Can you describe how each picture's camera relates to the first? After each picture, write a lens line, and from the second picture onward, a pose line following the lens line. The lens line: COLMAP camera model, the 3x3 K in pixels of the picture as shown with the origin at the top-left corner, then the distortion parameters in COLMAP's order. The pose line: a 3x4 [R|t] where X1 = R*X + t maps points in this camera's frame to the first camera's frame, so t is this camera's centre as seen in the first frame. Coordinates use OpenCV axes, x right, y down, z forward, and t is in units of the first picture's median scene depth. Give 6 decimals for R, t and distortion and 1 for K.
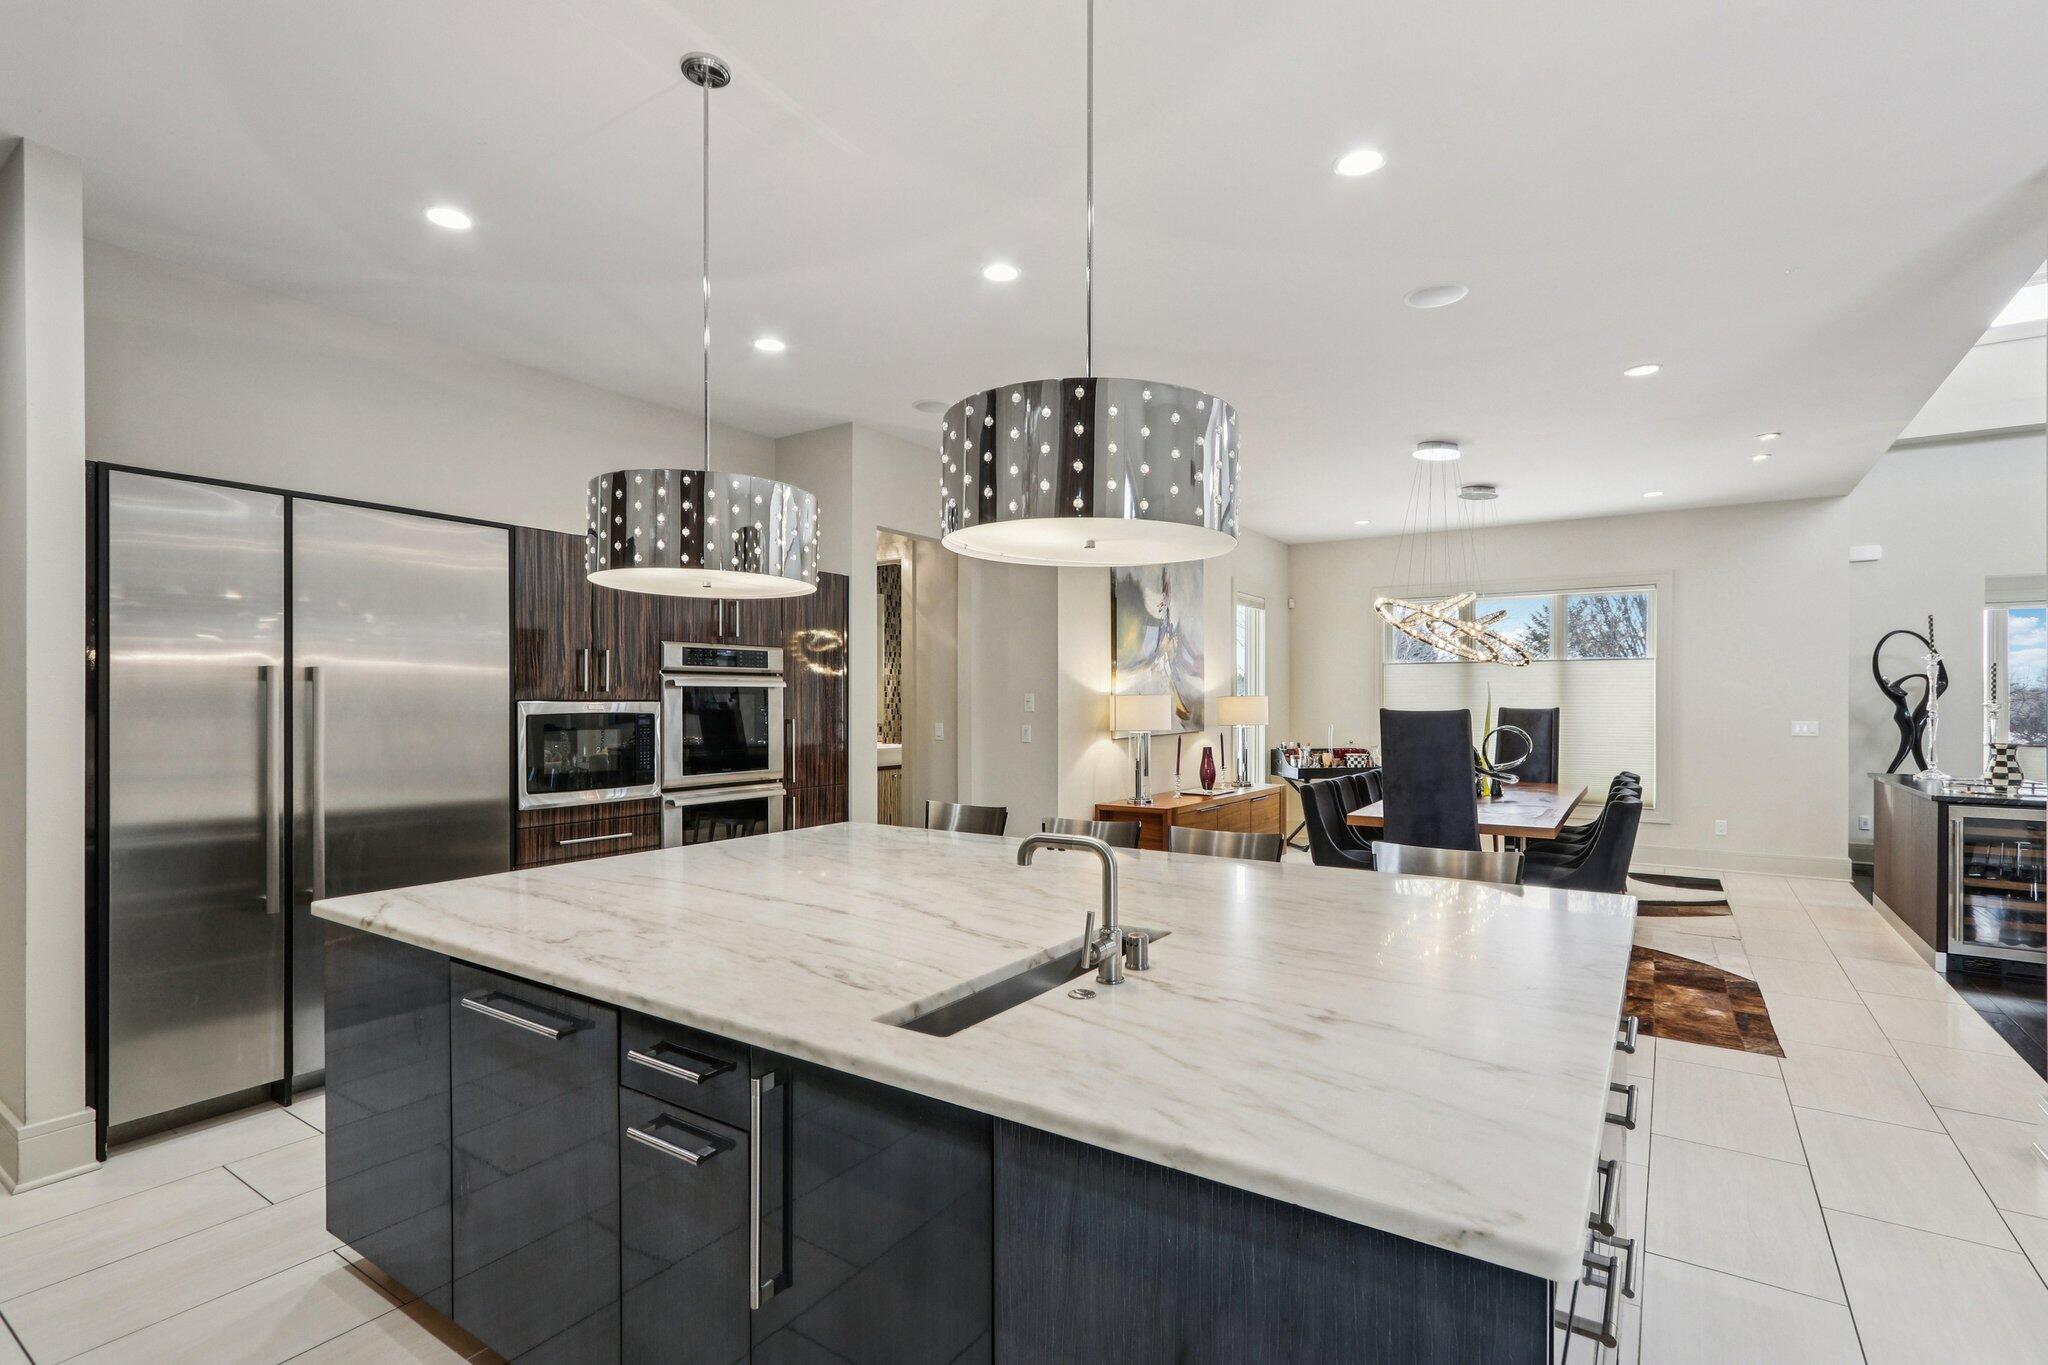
lens RADIAL K [[949.4, 0, 1023.2], [0, 949.4, 702.6], [0, 0, 1]] dist [-0.010459, 0.003111]
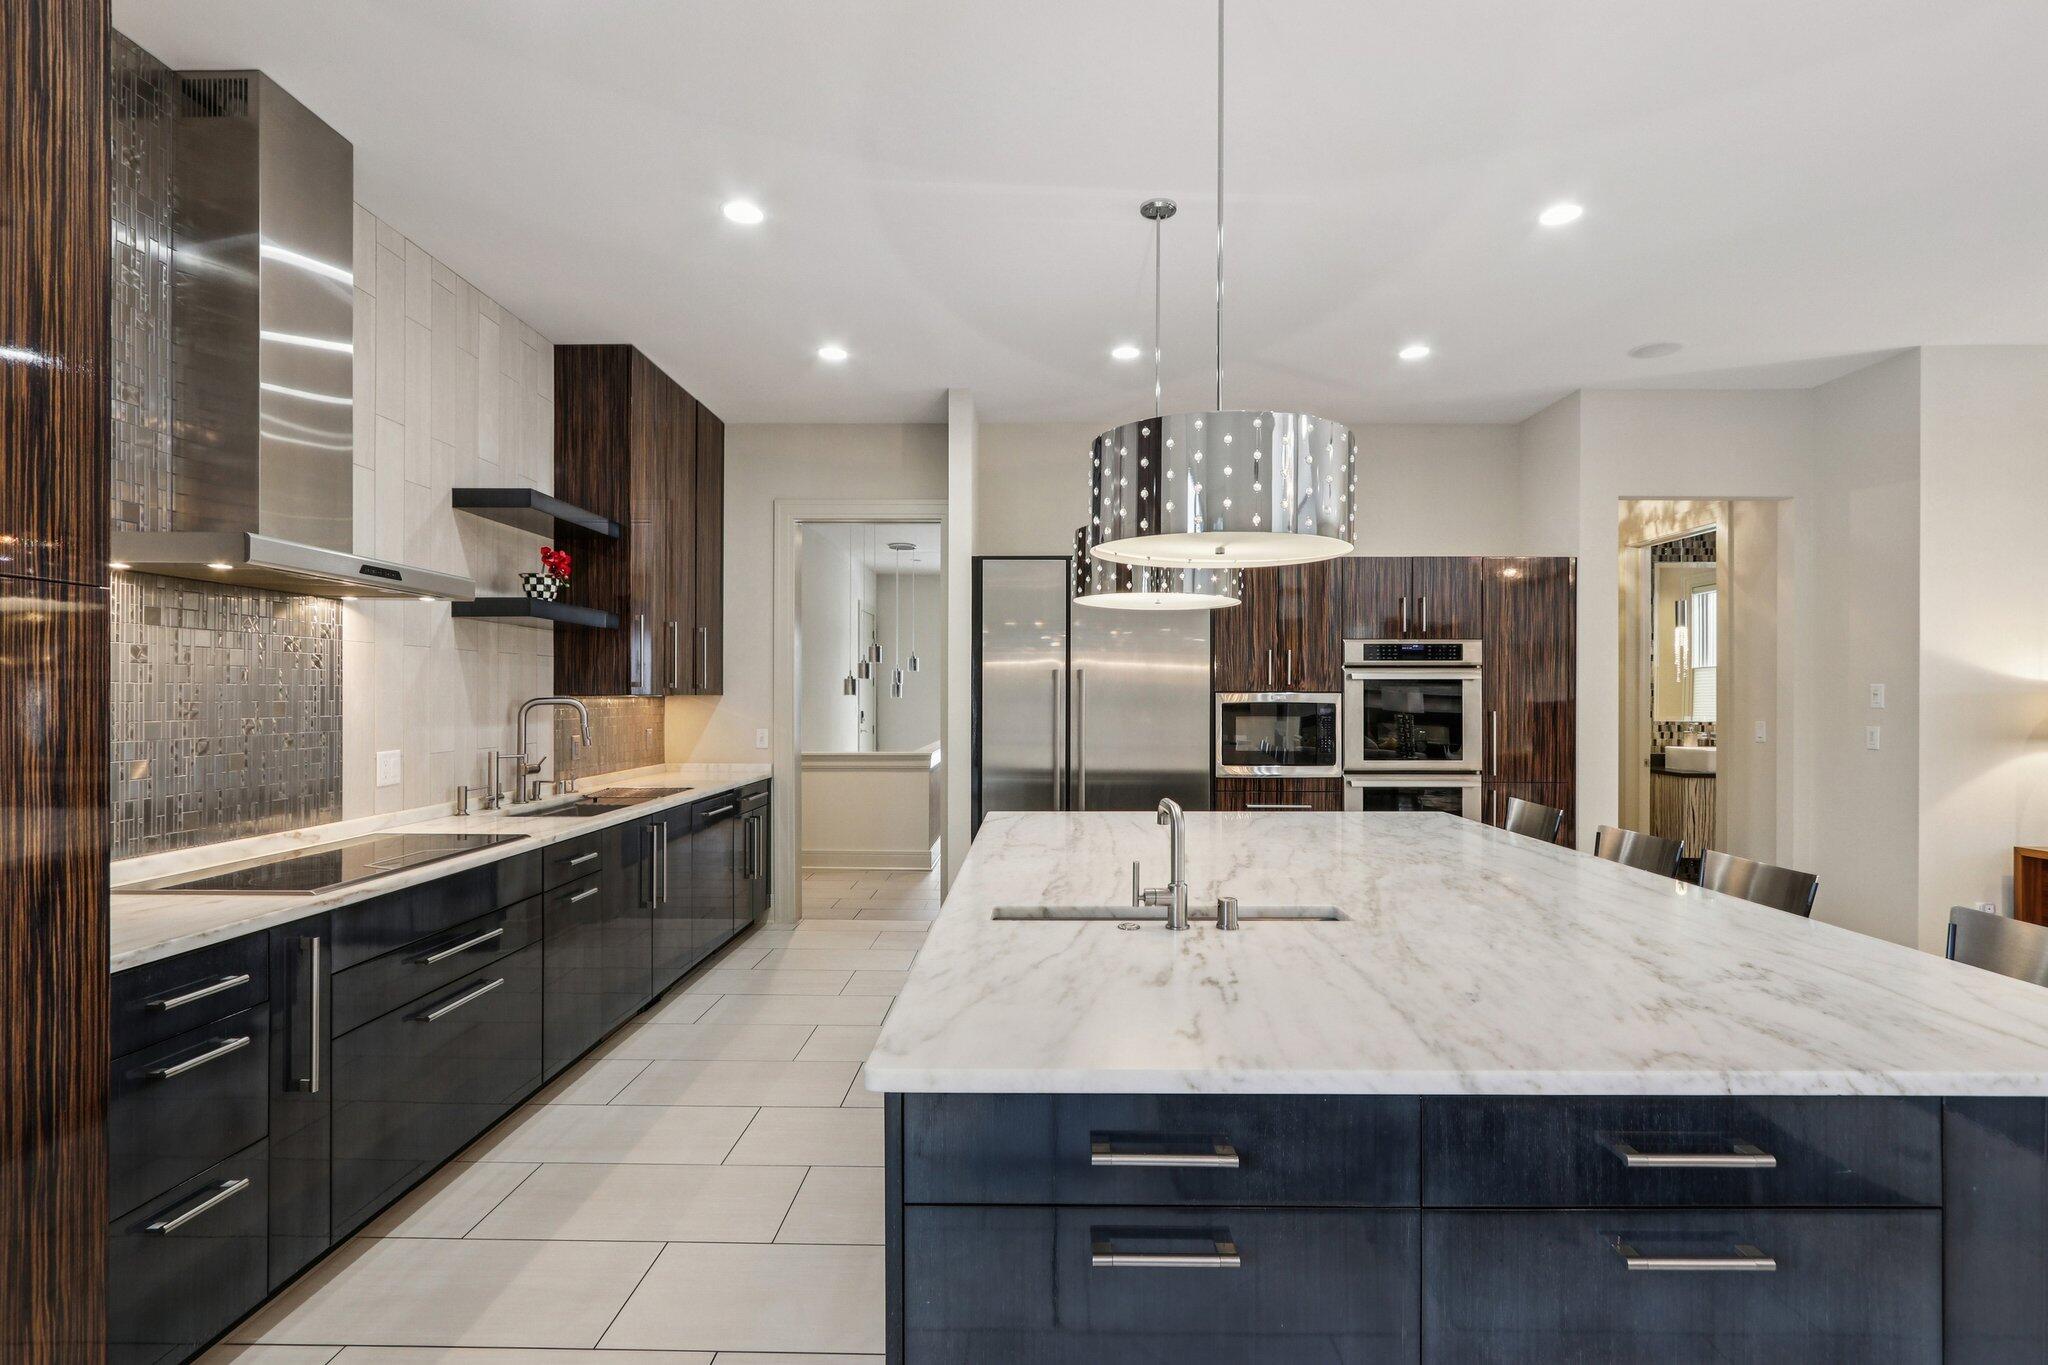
lens RADIAL K [[949.4, 0, 1051.0], [0, 949.4, 688.9], [0, 0, 1]] dist [-0.010459, 0.003111]
pose [[0.558969, -0.002419, -0.829185, 0.354165], [-0.005121, 0.999967, -0.006370, 0.002919], [0.829173, 0.007806, 0.558938, 0.078784]]
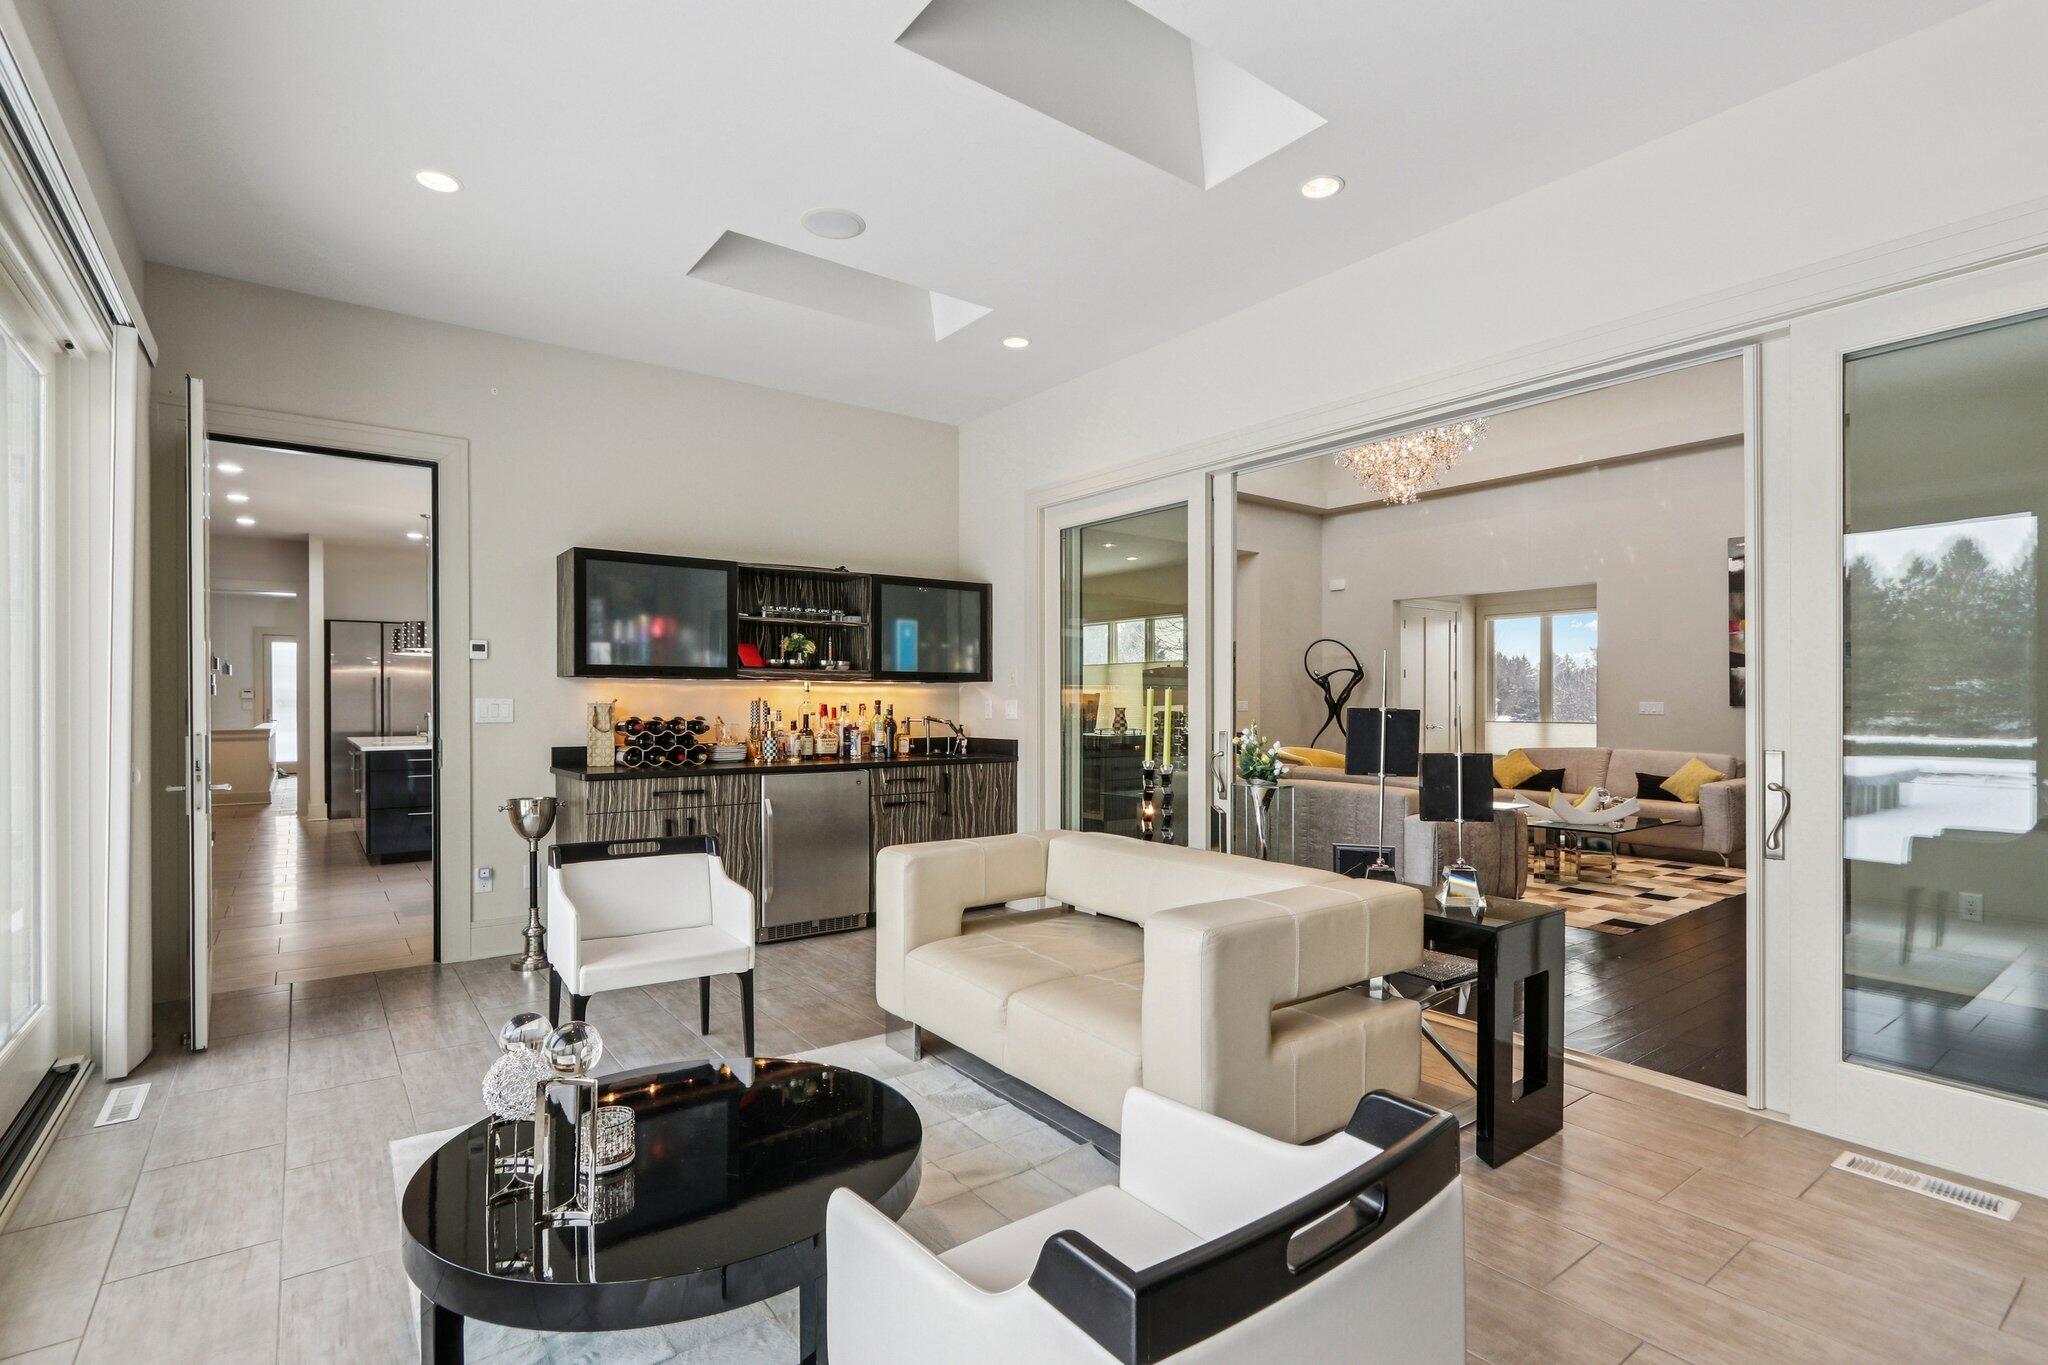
lens RADIAL K [[949.4, 0, 1003.1], [0, 949.4, 710.6], [0, 0, 1]] dist [-0.010459, 0.003111]
pose [[0.943418, 0.003669, -0.331587, 1.564864], [-0.001221, 0.999970, 0.007591, 0.038472], [0.331605, -0.006756, 0.943394, -0.902288]]
